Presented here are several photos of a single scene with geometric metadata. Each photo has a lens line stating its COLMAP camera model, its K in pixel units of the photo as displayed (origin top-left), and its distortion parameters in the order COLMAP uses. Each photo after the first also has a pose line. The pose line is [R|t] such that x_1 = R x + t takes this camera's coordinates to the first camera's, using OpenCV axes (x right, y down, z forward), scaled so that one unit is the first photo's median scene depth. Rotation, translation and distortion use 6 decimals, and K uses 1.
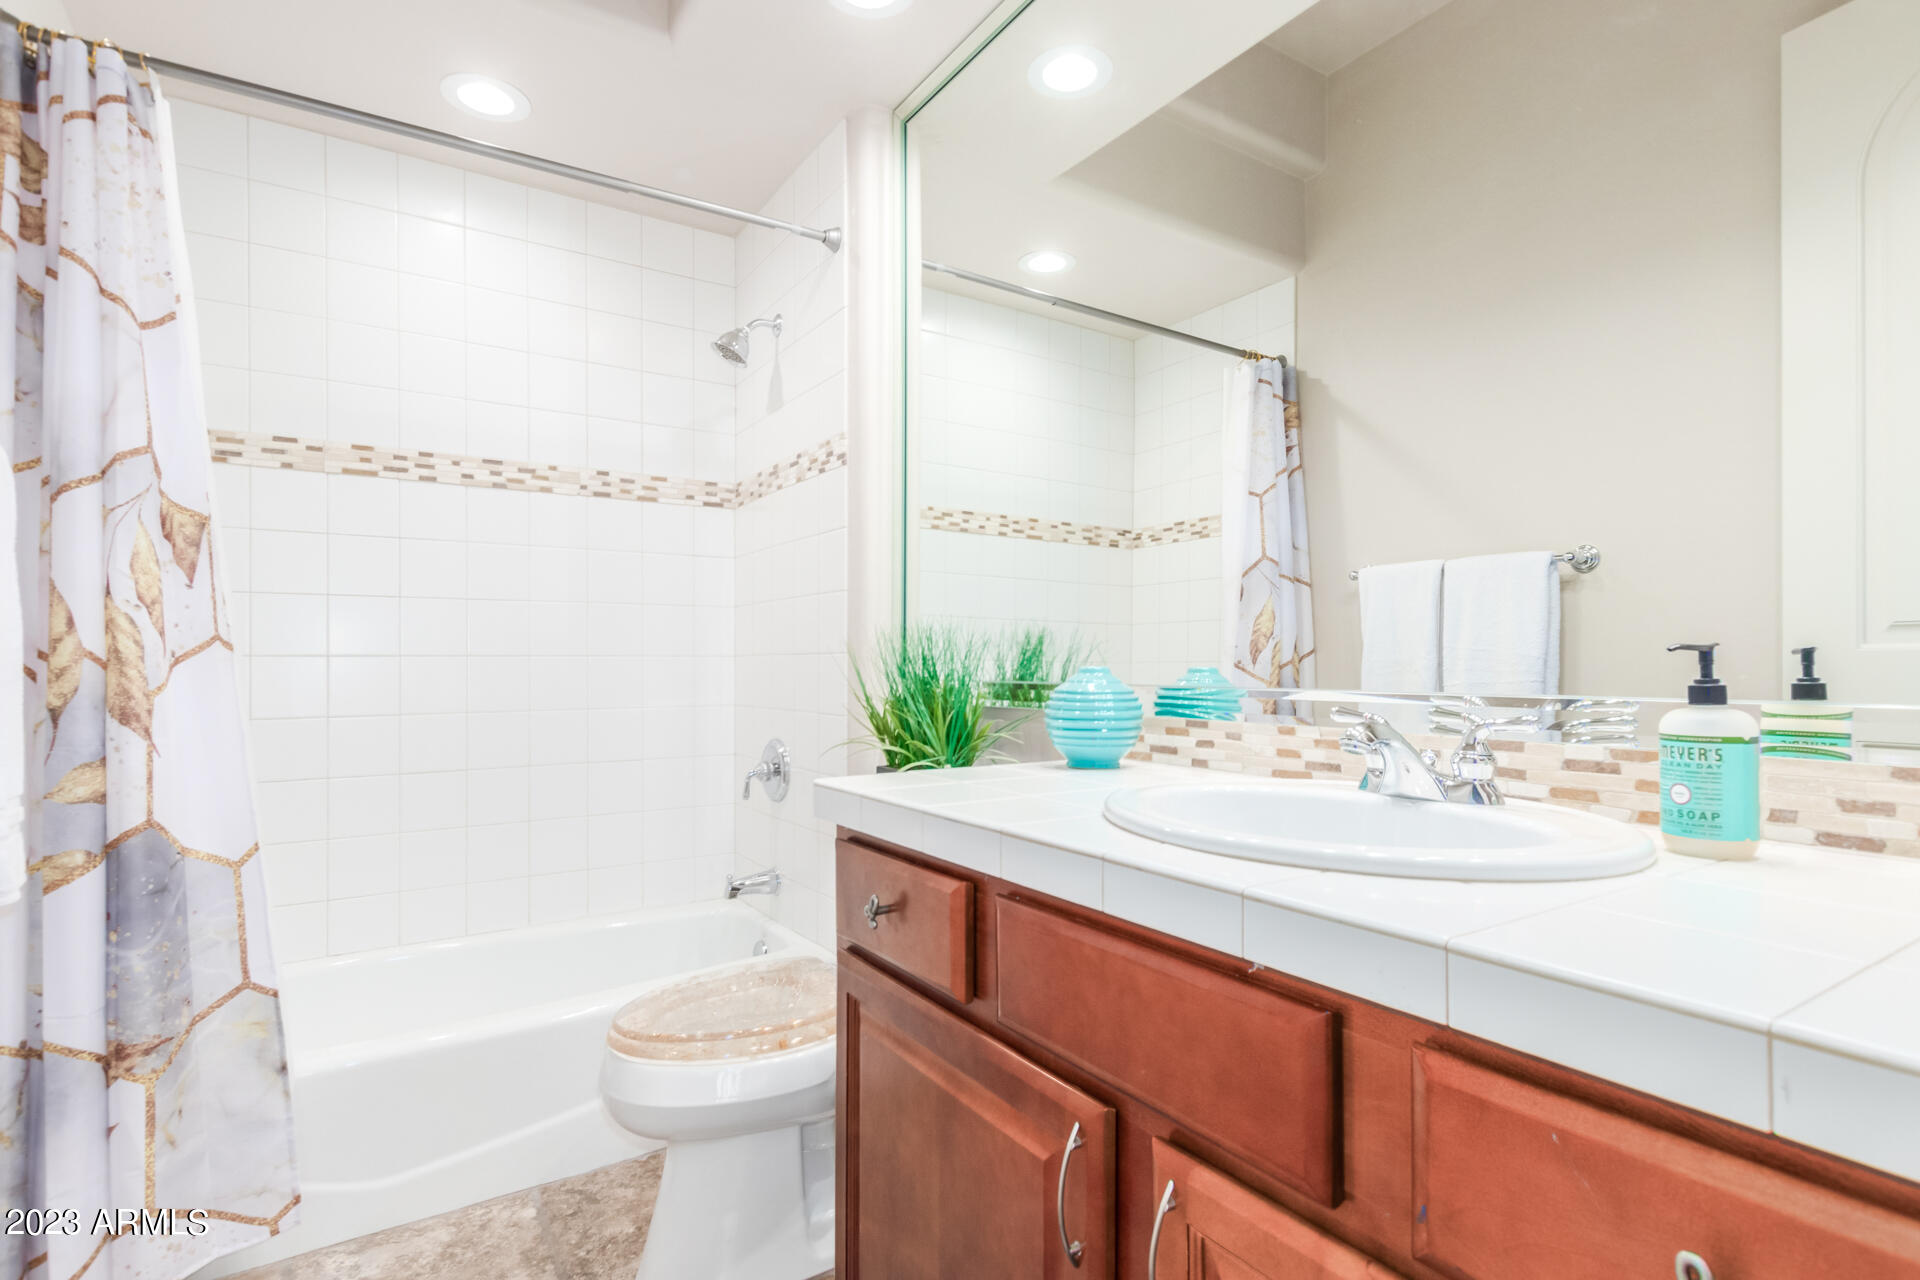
lens RADIAL K [[934.9, 0, 977.7], [0, 934.9, 658.6], [0, 0, 1]] dist [0.004130, -0.002718]
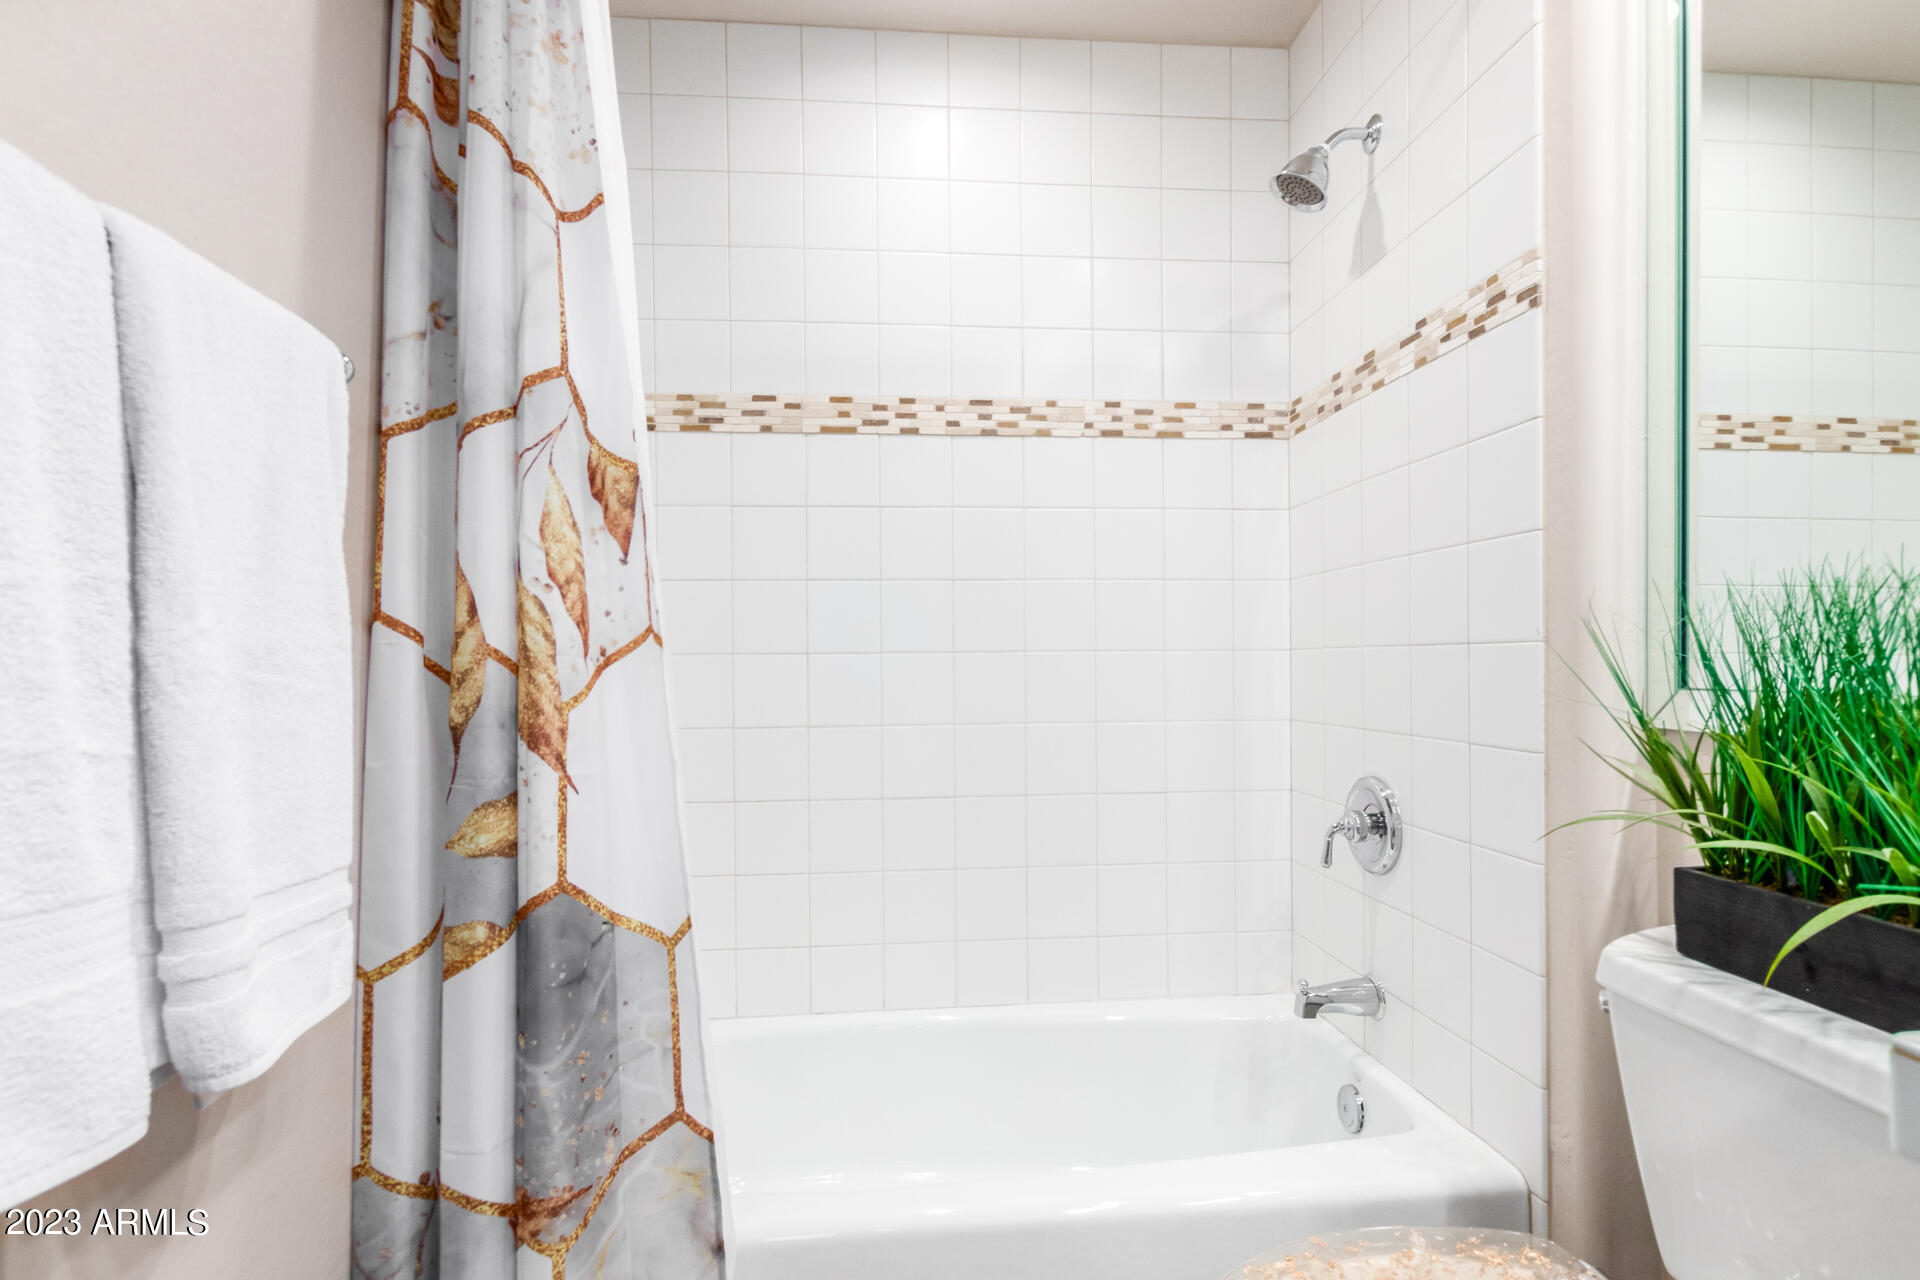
lens RADIAL K [[934.9, 0, 960.4], [0, 934.9, 650.9], [0, 0, 1]] dist [0.004130, -0.002718]
pose [[0.876332, -0.008266, -0.481636, -0.246620], [0.006958, 0.999966, -0.004501, -0.000184], [0.481657, 0.000593, 0.876360, 0.476403]]
